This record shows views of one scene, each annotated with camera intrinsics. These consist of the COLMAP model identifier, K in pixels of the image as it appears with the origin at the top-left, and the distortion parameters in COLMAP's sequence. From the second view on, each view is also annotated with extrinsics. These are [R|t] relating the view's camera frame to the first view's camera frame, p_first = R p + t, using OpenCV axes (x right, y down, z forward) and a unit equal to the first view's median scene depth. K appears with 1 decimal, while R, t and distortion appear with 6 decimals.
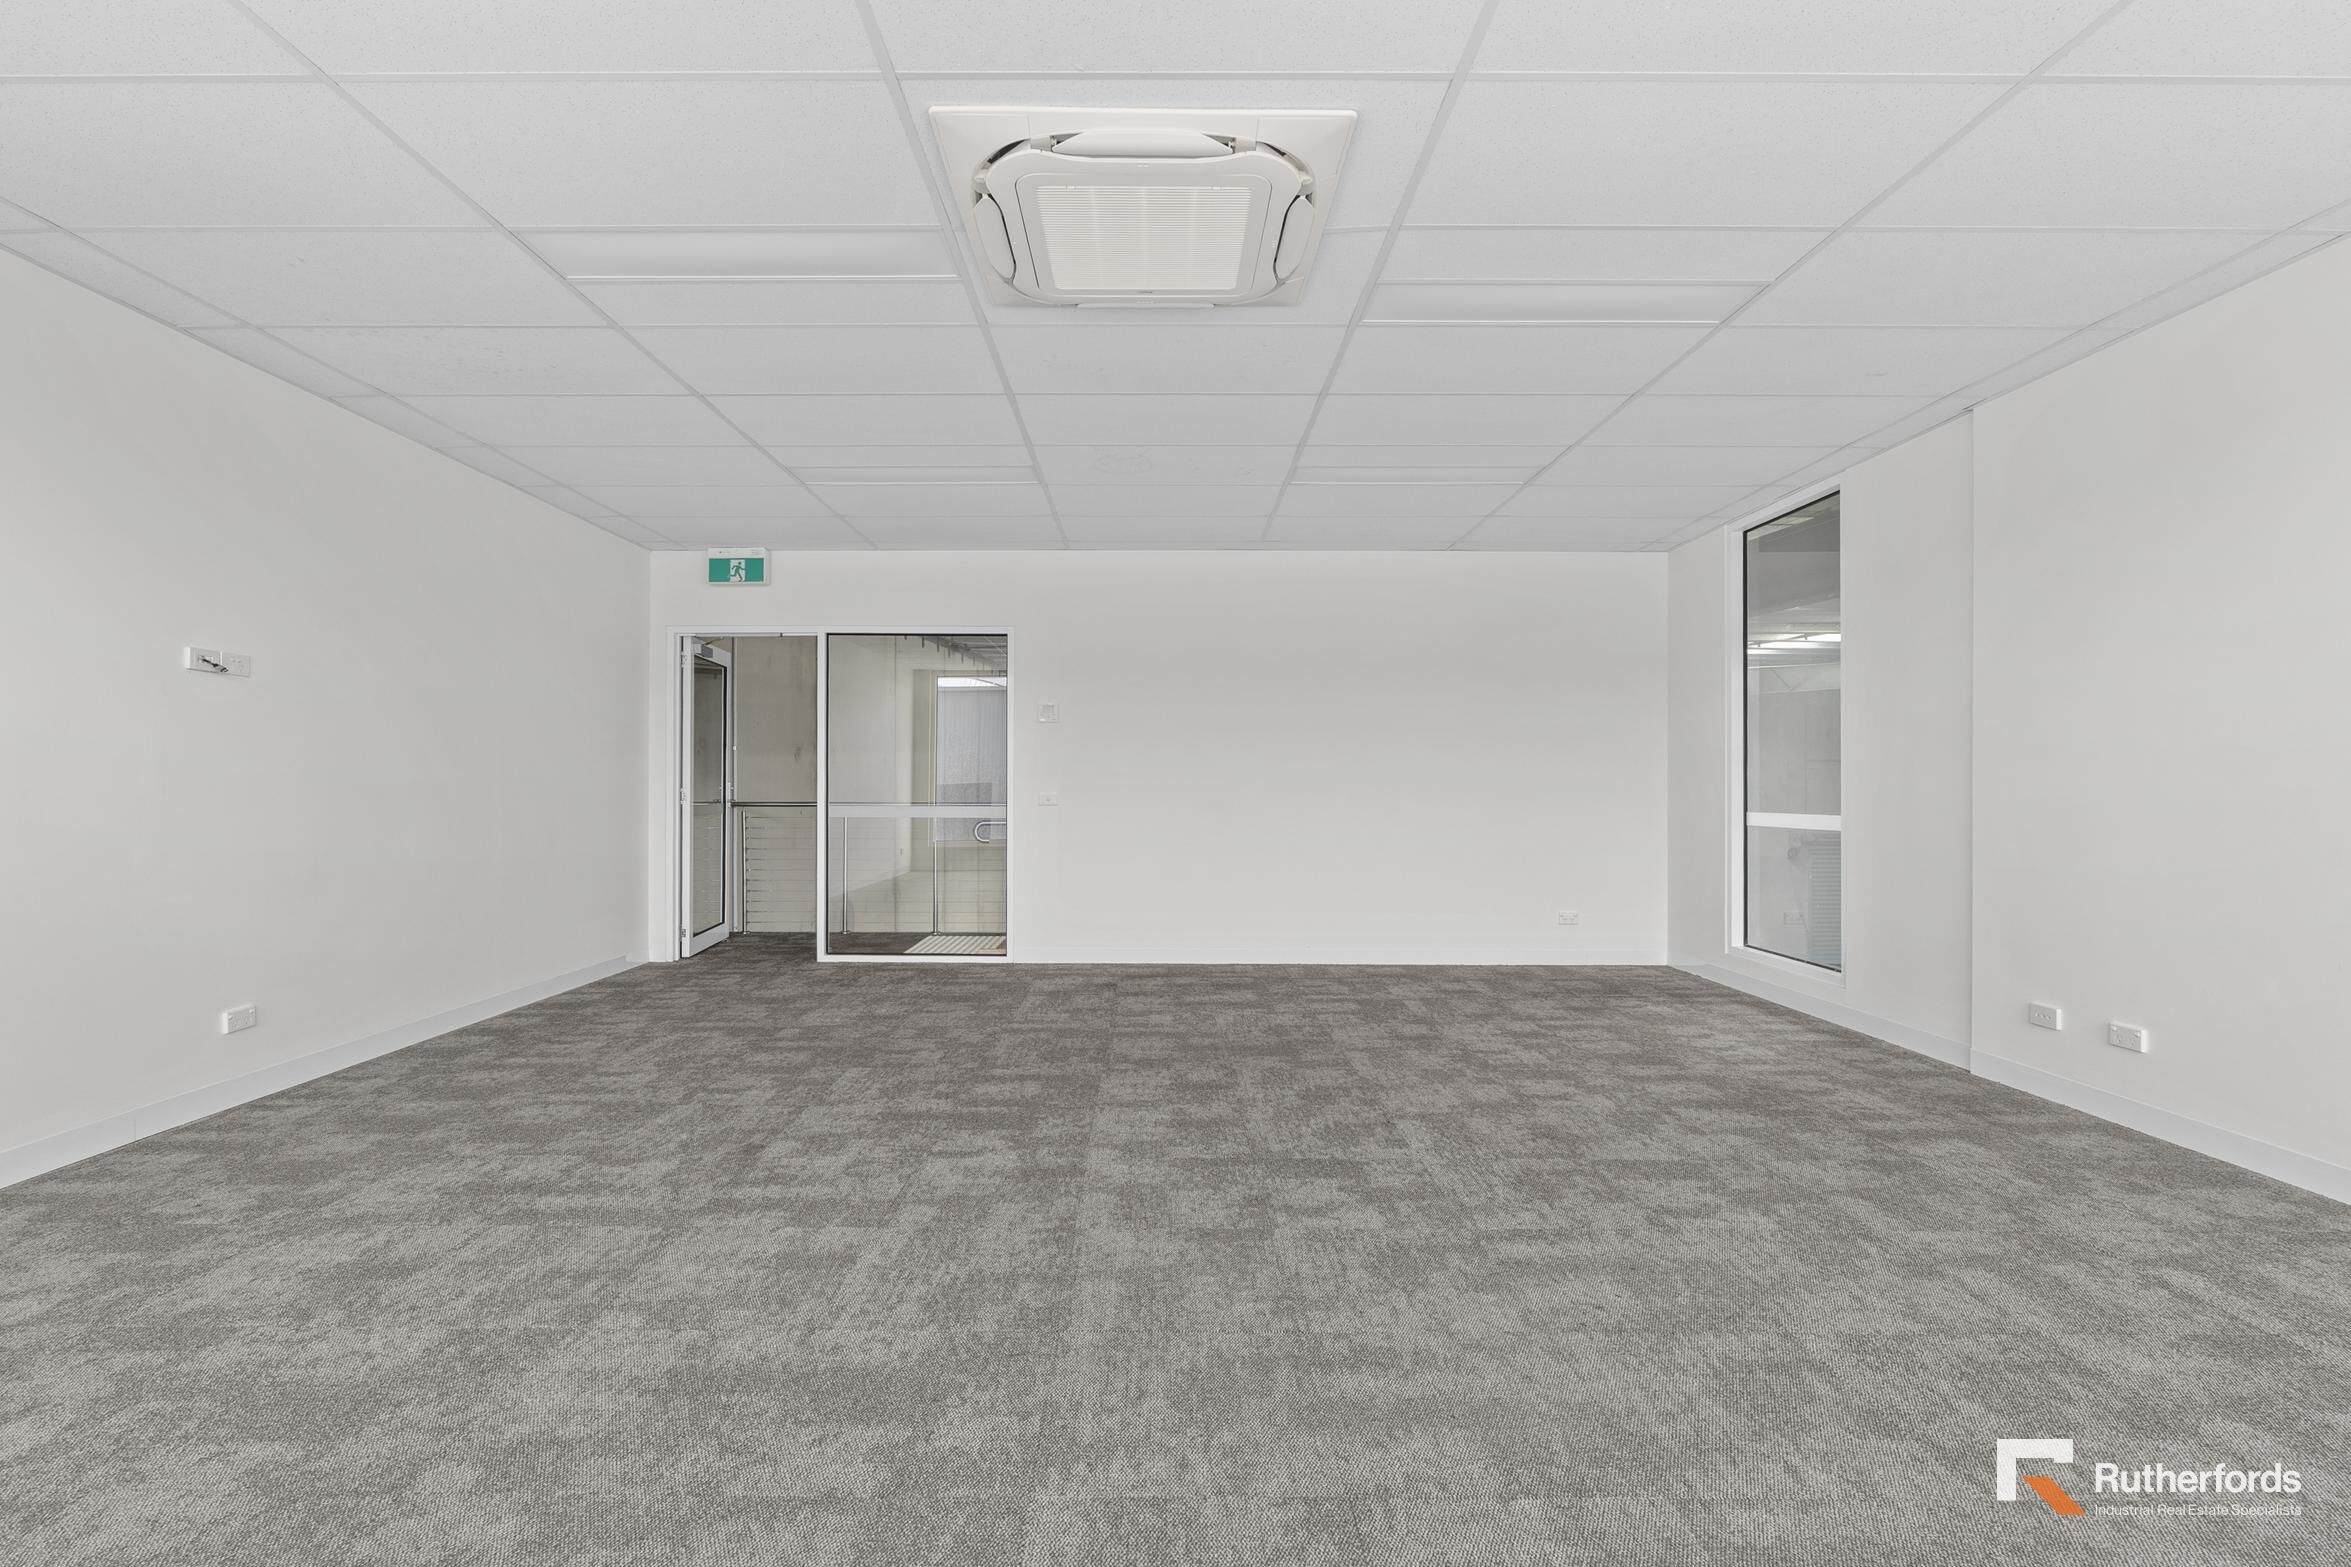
lens RADIAL K [[1056.5, 0, 1175.5], [0, 1056.5, 783.5], [0, 0, 1]] dist [-0.000317, -0.000073]
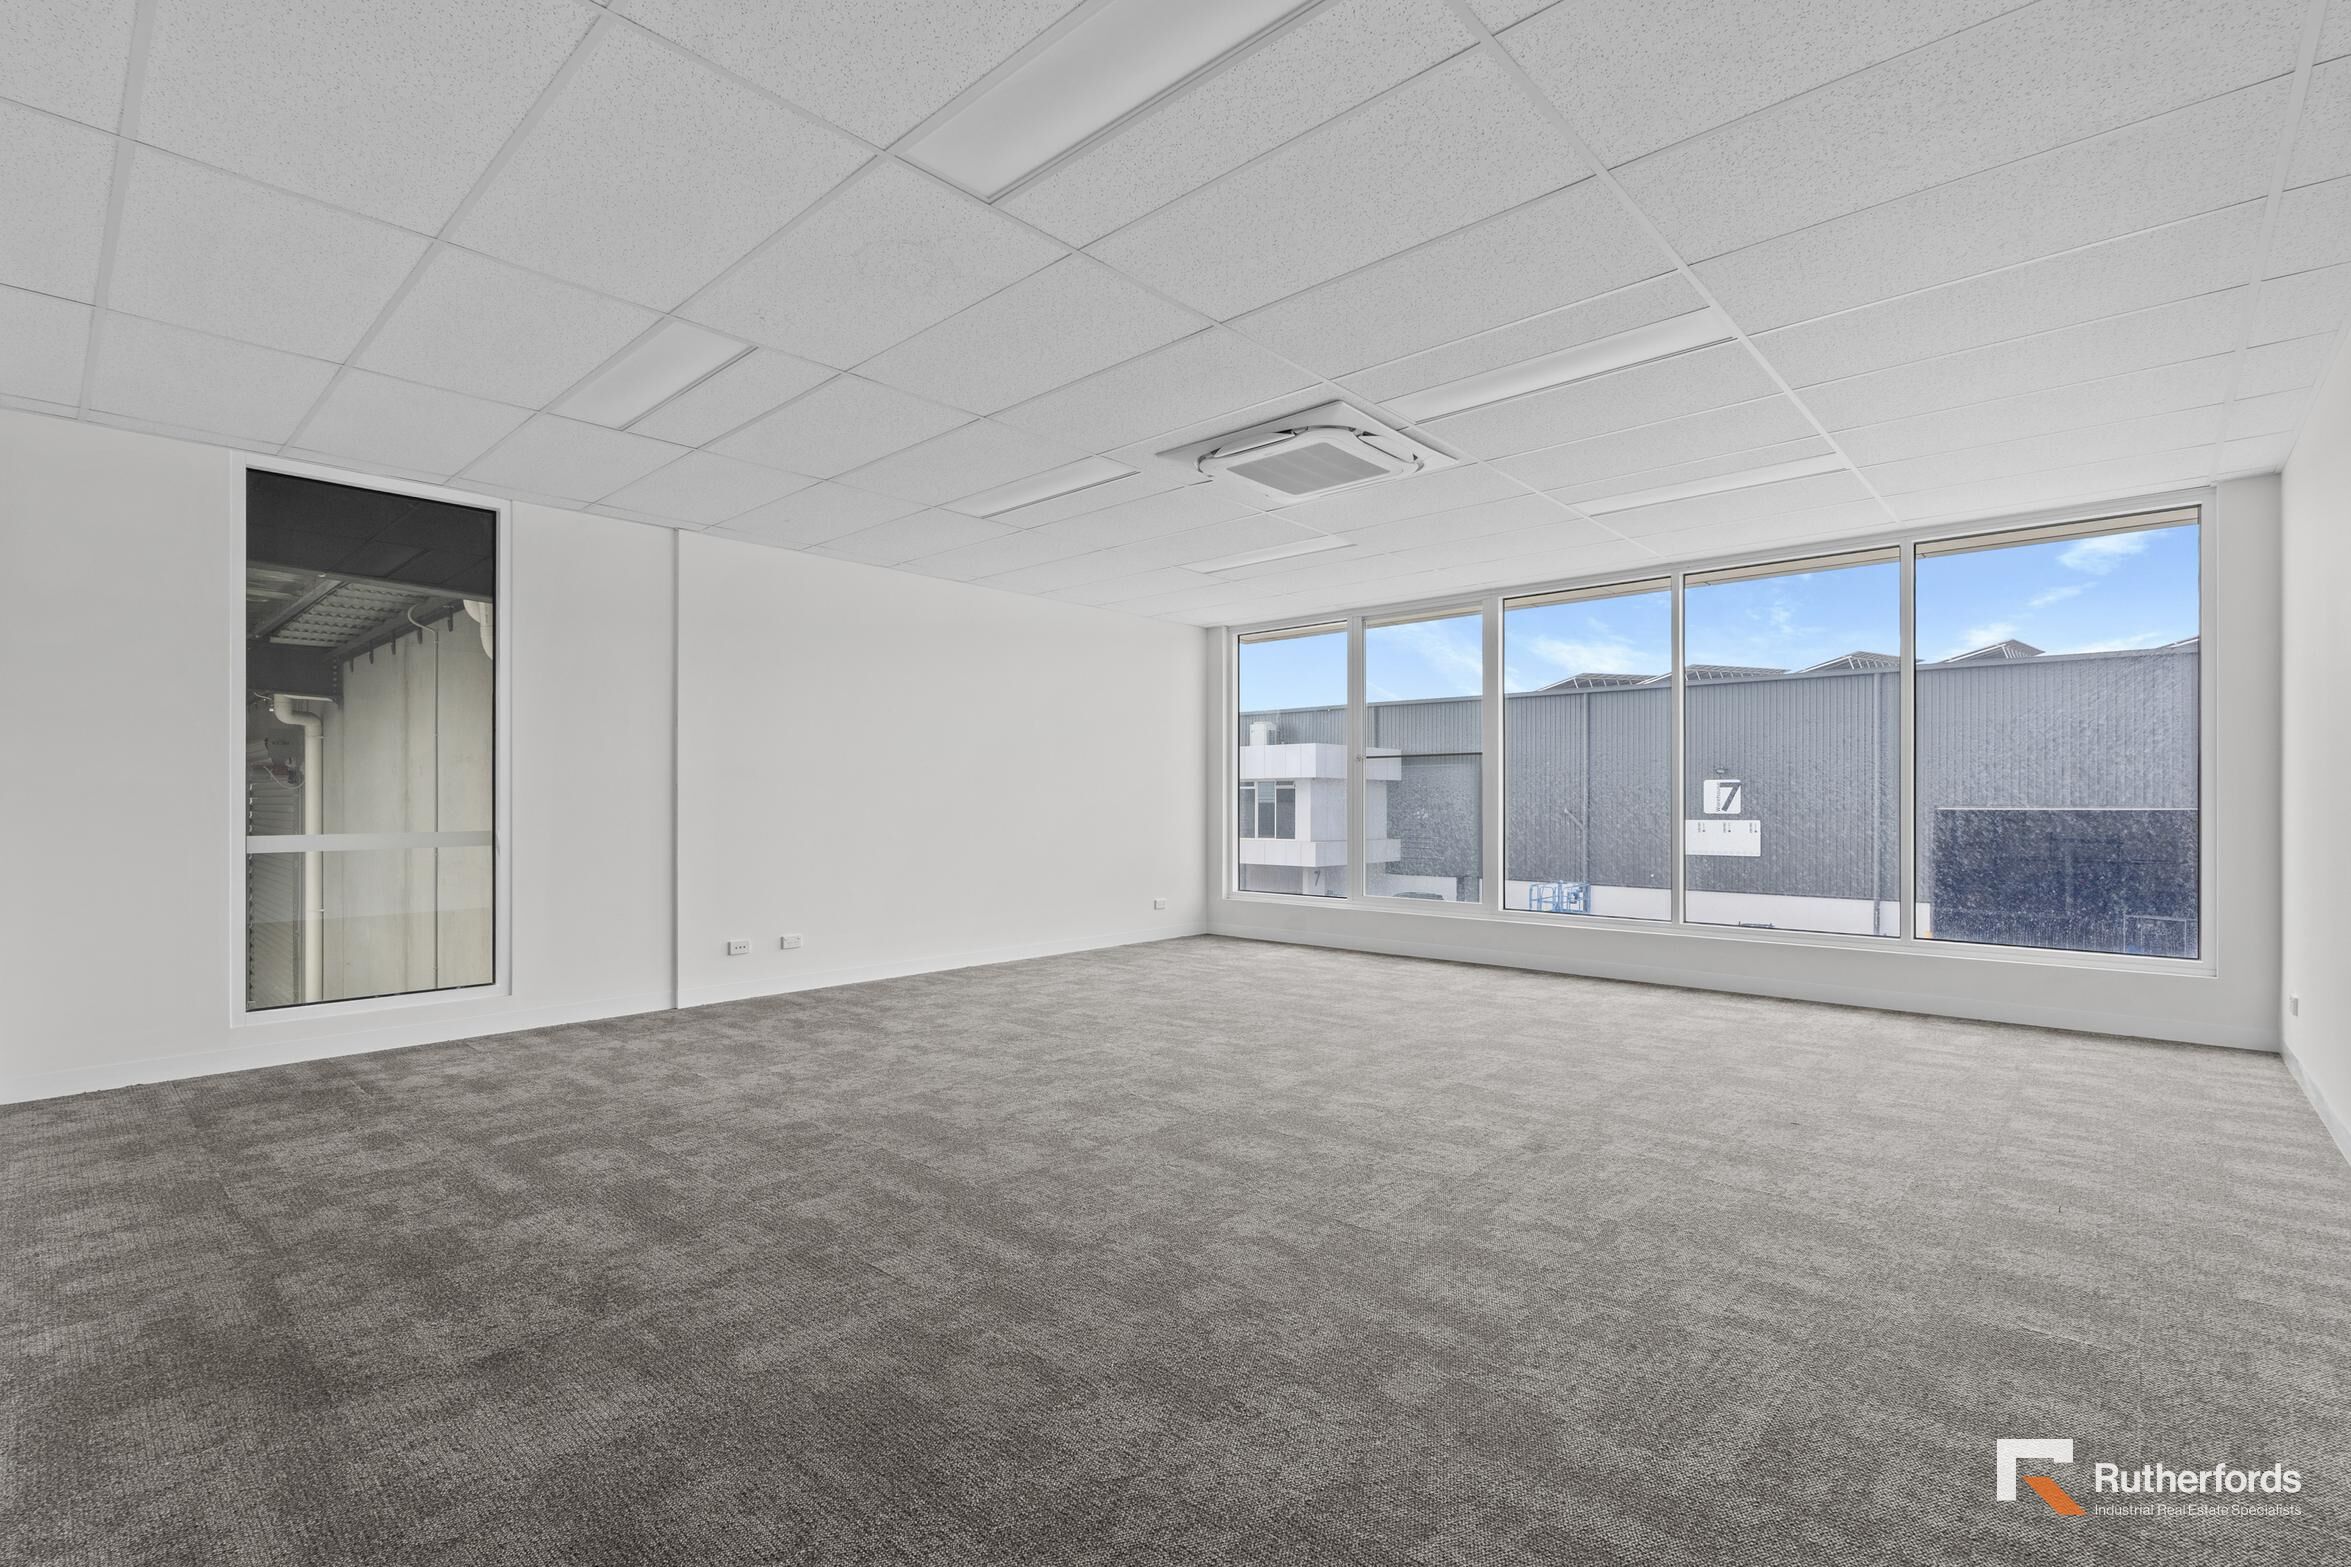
lens RADIAL K [[1050.8, 0, 1199.0], [0, 1050.8, 797.3], [0, 0, 1]] dist [-0.001101, -0.000347]
pose [[-0.742790, 0.002383, 0.669520, -0.897202], [-0.001012, 0.999989, -0.004683, 0.005220], [-0.669524, -0.004157, -0.742779, 2.103446]]
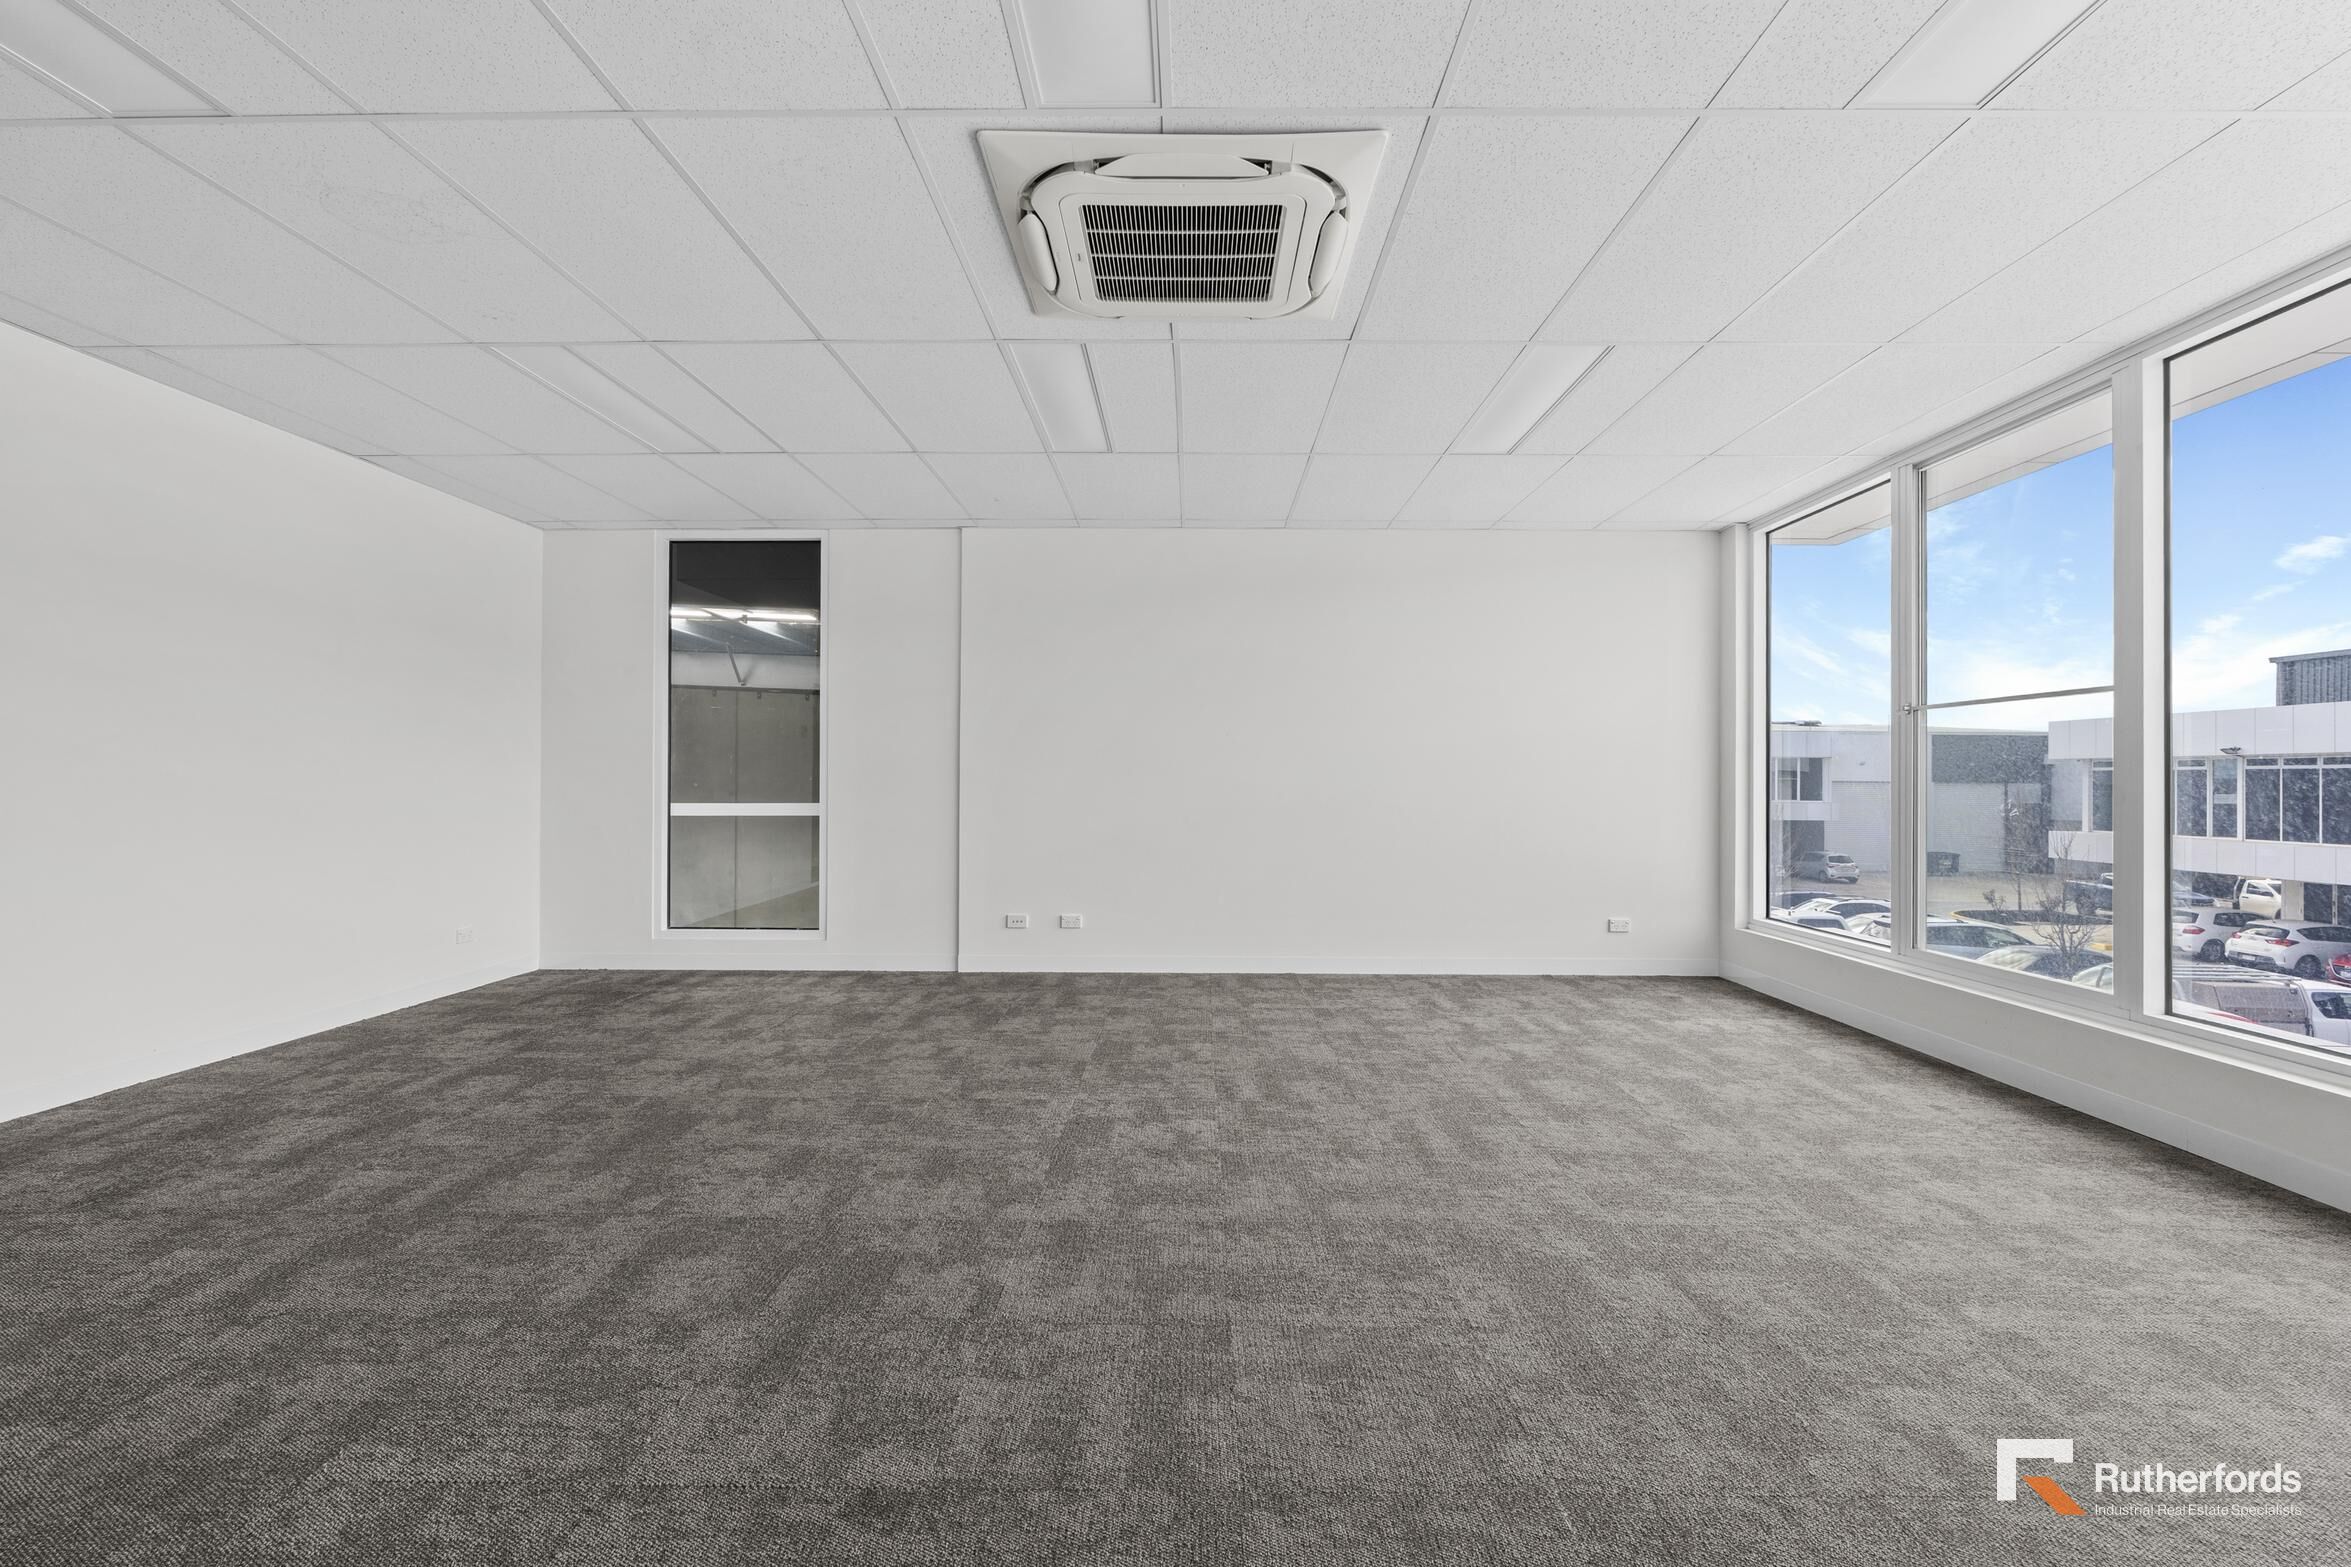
lens RADIAL K [[1035.0, 0, 1178.8], [0, 1035.0, 776.1], [0, 0, 1]] dist [-0.001444, 0.000114]
pose [[0.014347, 0.003967, 0.999889, -0.938919], [-0.005935, 0.999975, -0.003882, 0.002510], [-0.999879, -0.005878, 0.014370, 0.898889]]
